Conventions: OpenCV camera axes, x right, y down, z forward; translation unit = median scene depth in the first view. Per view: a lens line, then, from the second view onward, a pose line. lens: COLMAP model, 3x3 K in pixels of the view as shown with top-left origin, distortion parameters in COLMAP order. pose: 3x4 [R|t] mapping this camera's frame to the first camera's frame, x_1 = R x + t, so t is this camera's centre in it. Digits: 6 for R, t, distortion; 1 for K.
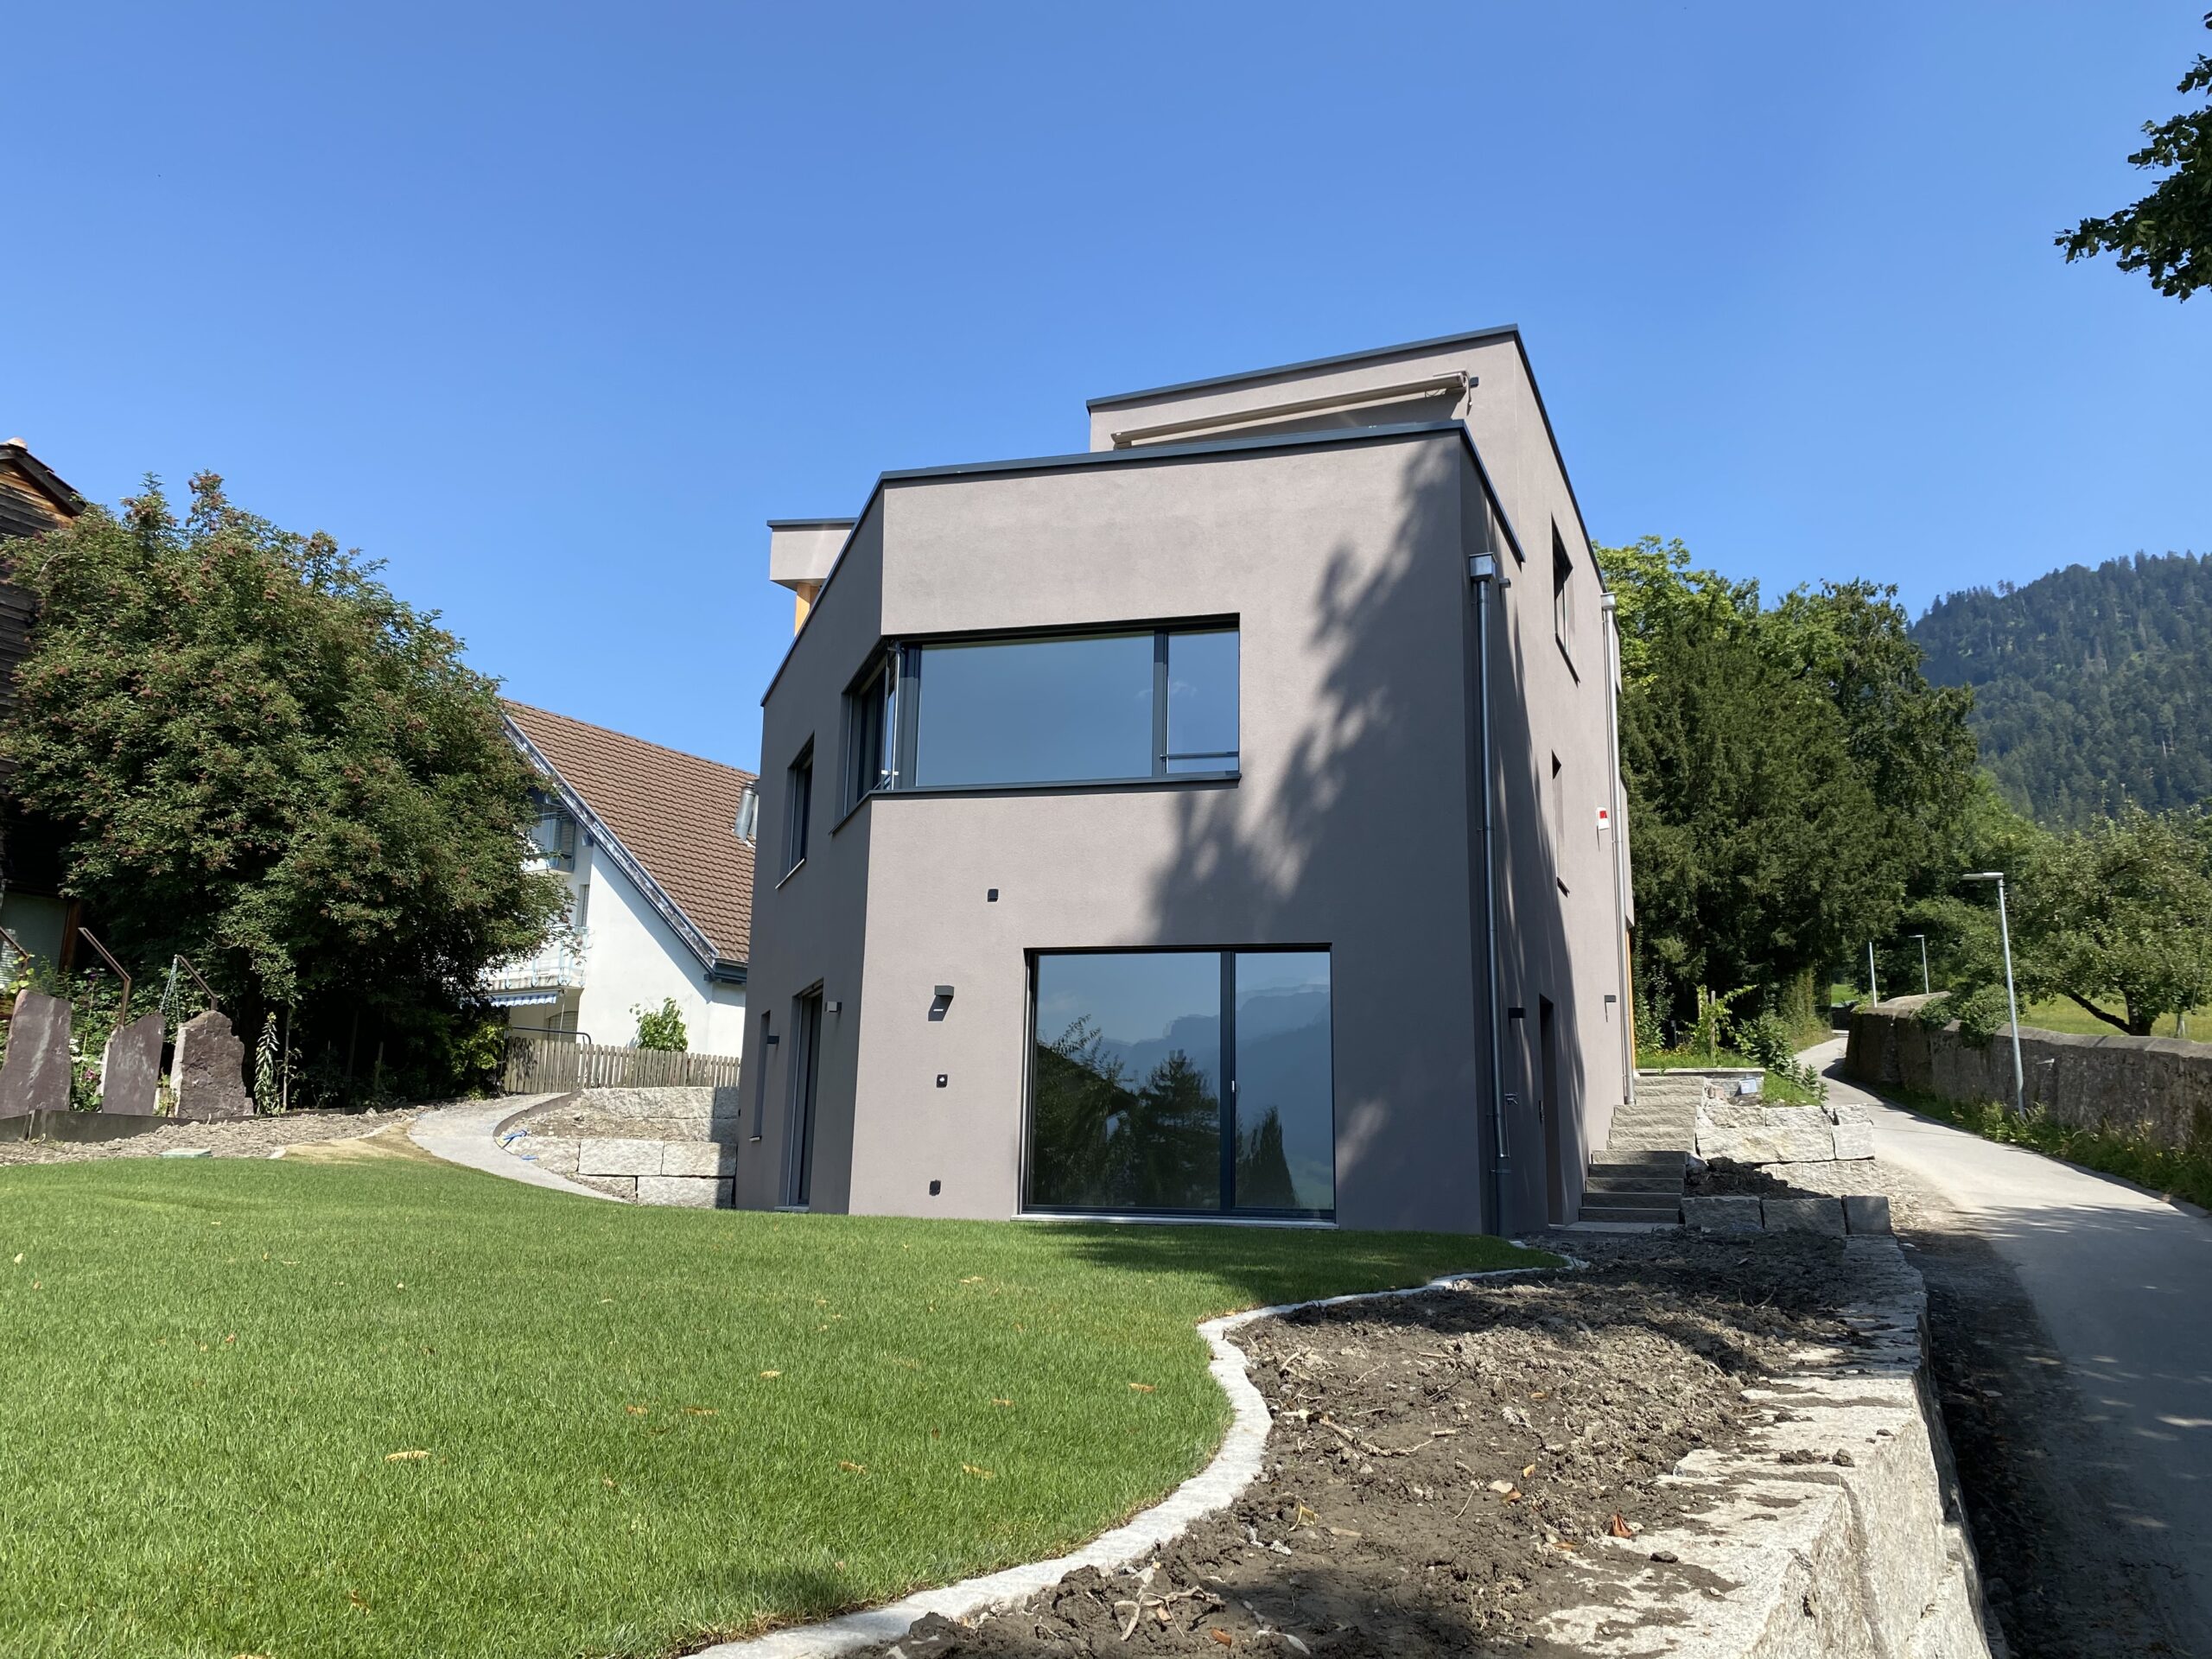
lens RADIAL K [[1660.1, 0, 1106.0], [0, 1660.1, 829.5], [0, 0, 1]] dist [0.024220, -0.004539]
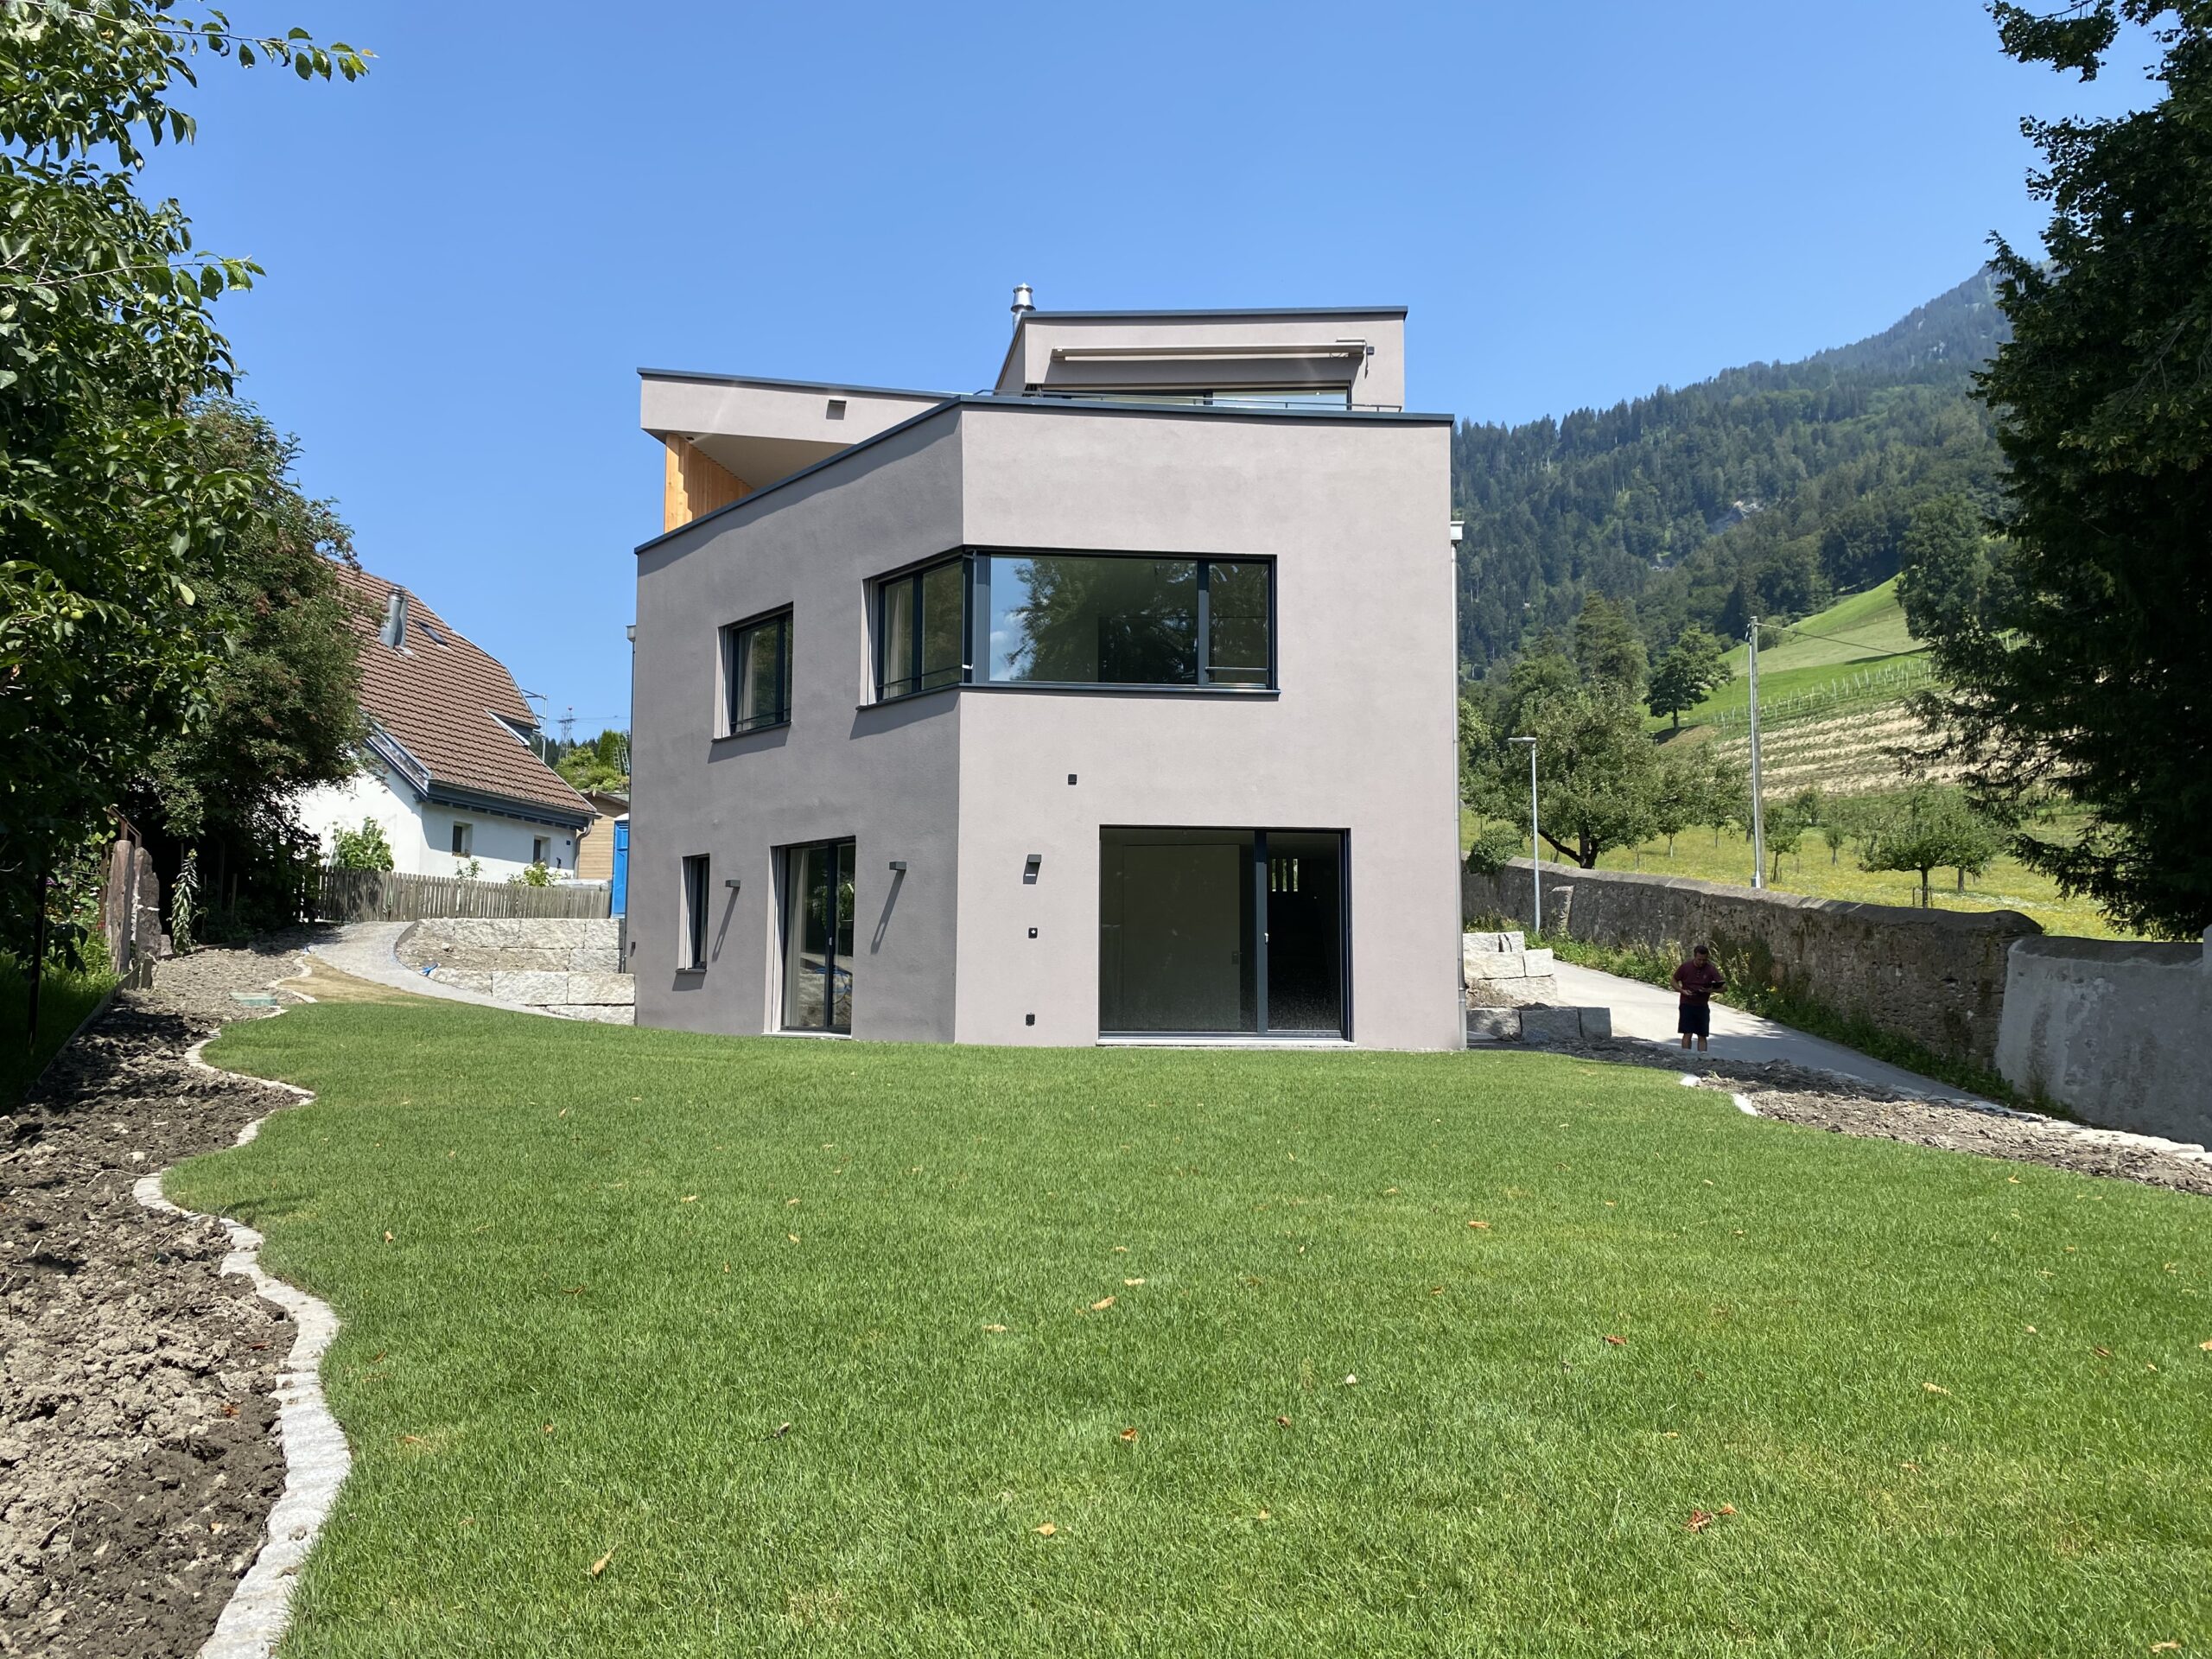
lens RADIAL K [[1653.1, 0, 1106.0], [0, 1653.1, 829.5], [0, 0, 1]] dist [0.001976, -0.003699]
pose [[0.940739, 0.018580, 0.338623, -0.316562], [-0.059038, 0.992224, 0.109572, -0.039410], [-0.333954, -0.123070, 0.934520, -0.085773]]
